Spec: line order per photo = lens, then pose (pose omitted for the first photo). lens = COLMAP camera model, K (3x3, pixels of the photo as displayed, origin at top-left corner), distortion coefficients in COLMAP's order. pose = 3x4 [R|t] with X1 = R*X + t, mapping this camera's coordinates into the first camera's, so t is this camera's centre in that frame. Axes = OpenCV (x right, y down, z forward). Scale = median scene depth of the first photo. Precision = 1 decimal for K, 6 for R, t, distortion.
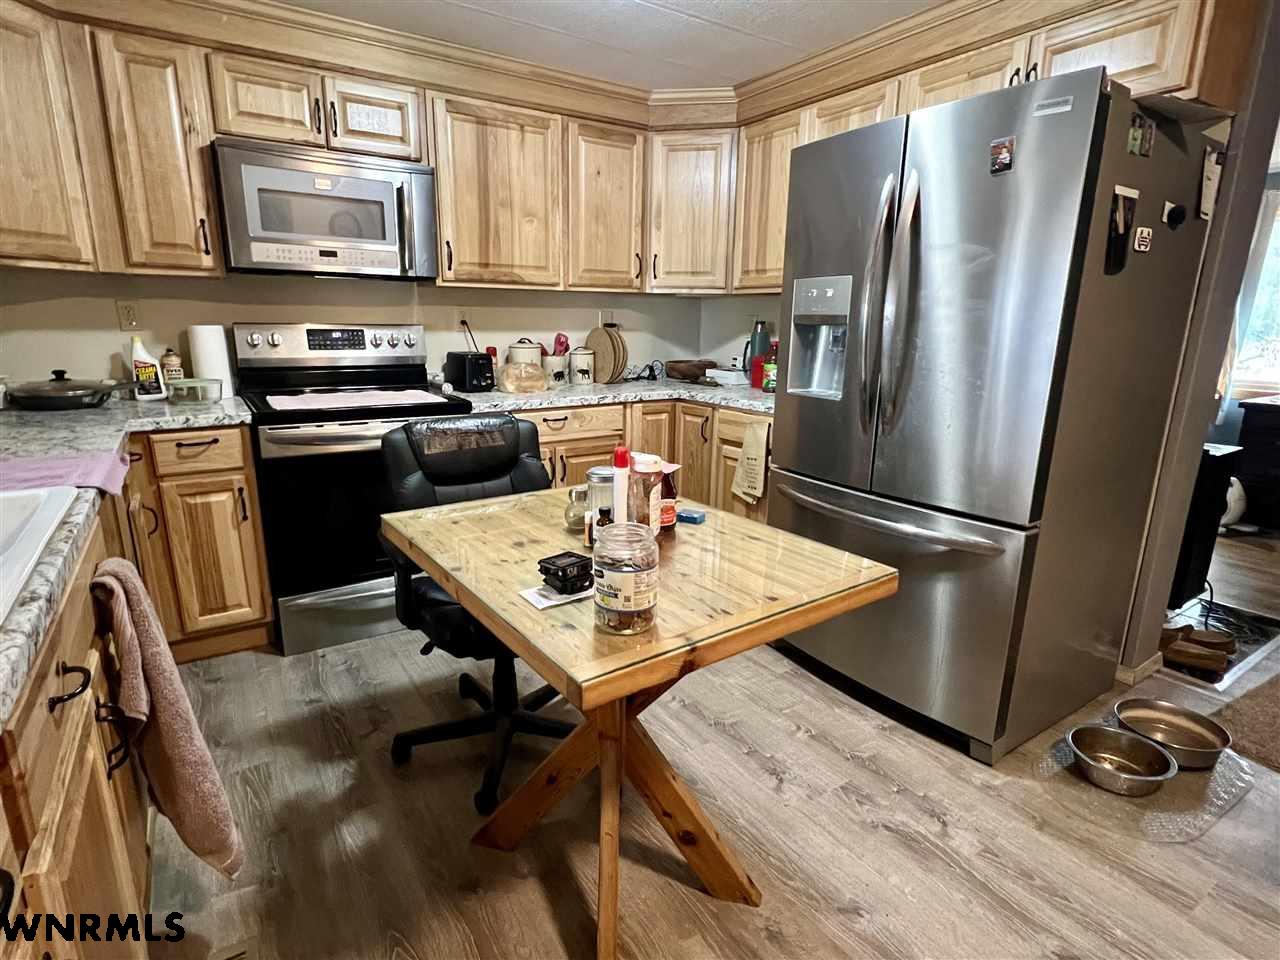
lens RADIAL K [[671.6, 0, 640.1], [0, 671.6, 487.6], [0, 0, 1]] dist [0.000319, -0.000372]
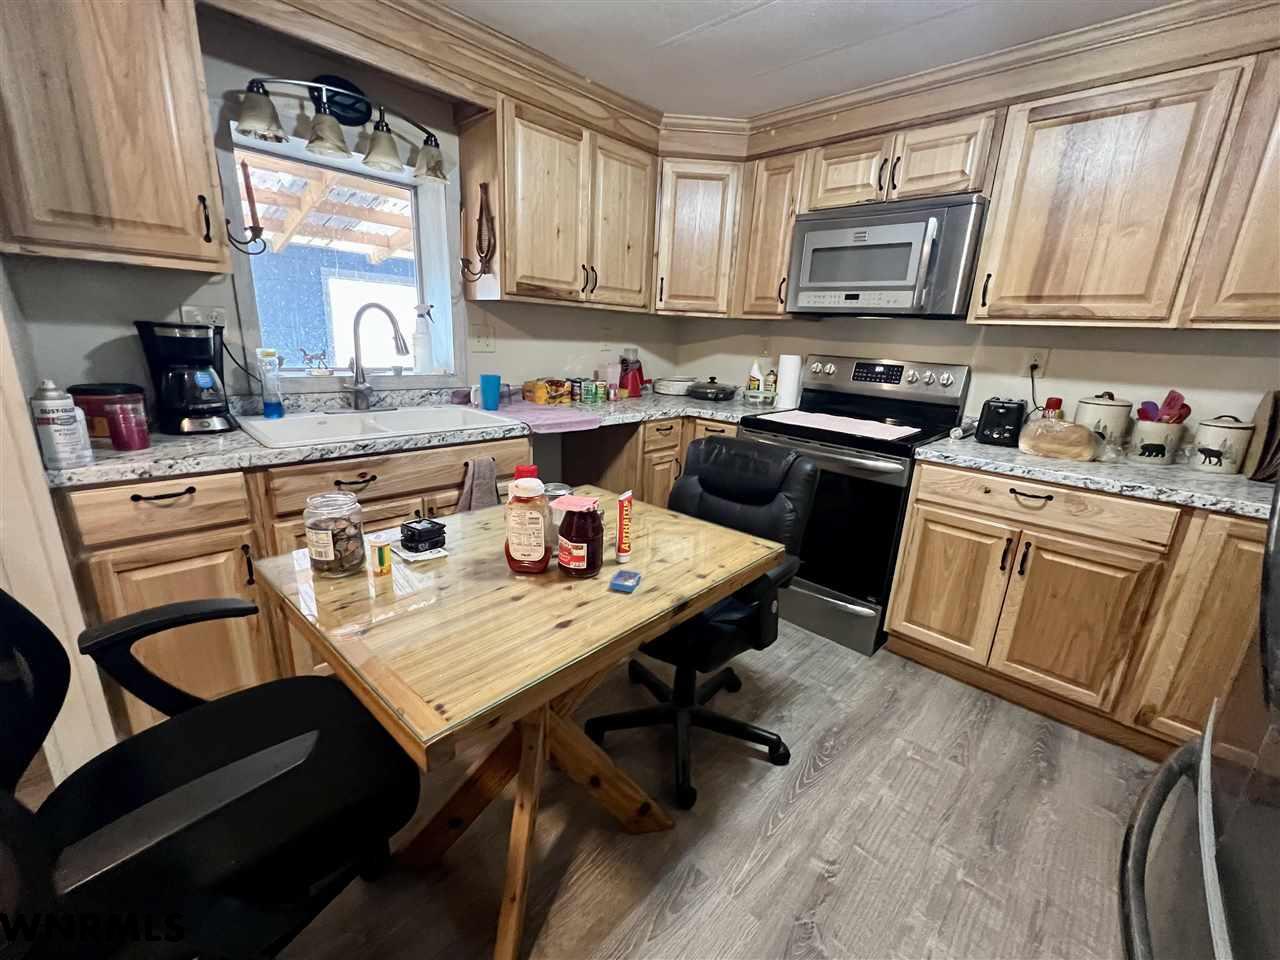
lens RADIAL K [[533.5, 0, 643.4], [0, 533.5, 483.5], [0, 0, 1]] dist [-0.000979, -0.000013]
pose [[0.218780, 0.260293, -0.940416, 0.425484], [-0.282327, 0.939428, 0.194338, -0.131358], [0.934038, 0.222987, 0.279016, 0.509213]]
